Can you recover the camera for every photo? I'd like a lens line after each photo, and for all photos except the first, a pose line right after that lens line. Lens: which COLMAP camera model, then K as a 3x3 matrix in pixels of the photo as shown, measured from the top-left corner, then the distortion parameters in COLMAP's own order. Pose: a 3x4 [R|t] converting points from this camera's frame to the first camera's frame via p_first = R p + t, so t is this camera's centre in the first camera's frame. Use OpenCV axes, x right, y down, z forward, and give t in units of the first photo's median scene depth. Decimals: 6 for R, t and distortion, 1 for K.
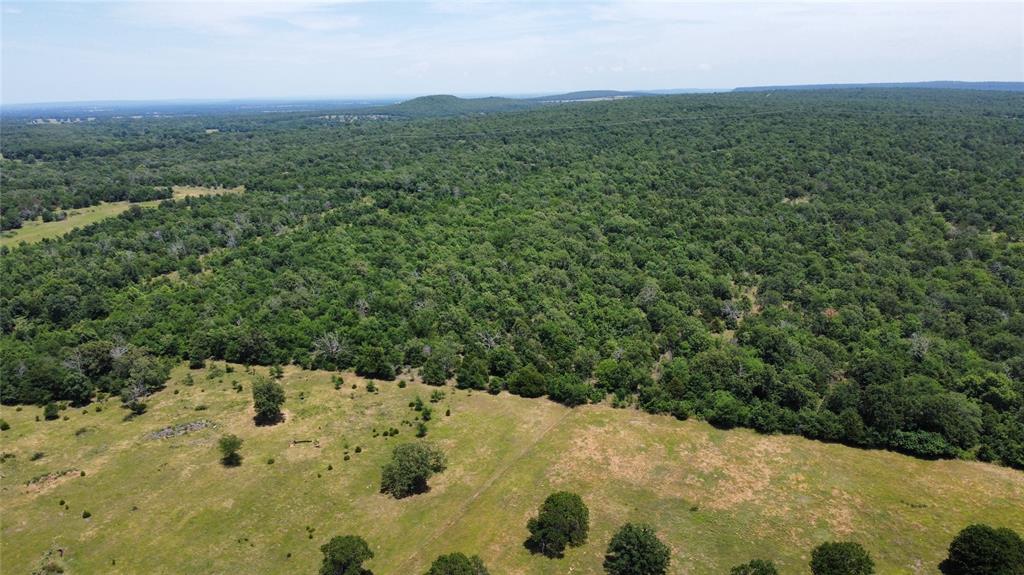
lens RADIAL K [[788.9, 0, 512.0], [0, 788.9, 287.5], [0, 0, 1]] dist [-0.001237, -0.000146]
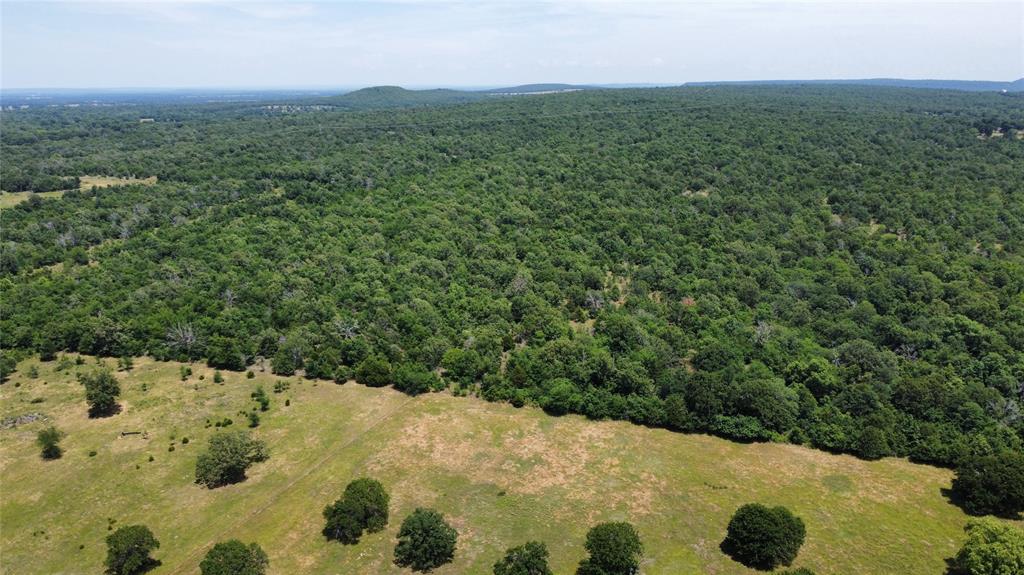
lens RADIAL K [[788.9, 0, 512.0], [0, 788.9, 287.5], [0, 0, 1]] dist [-0.001237, -0.000146]
pose [[0.998468, -0.002289, 0.055279, 0.122477], [0.001799, 0.999959, 0.008917, 0.003916], [-0.055297, -0.008804, 0.998431, -0.008041]]
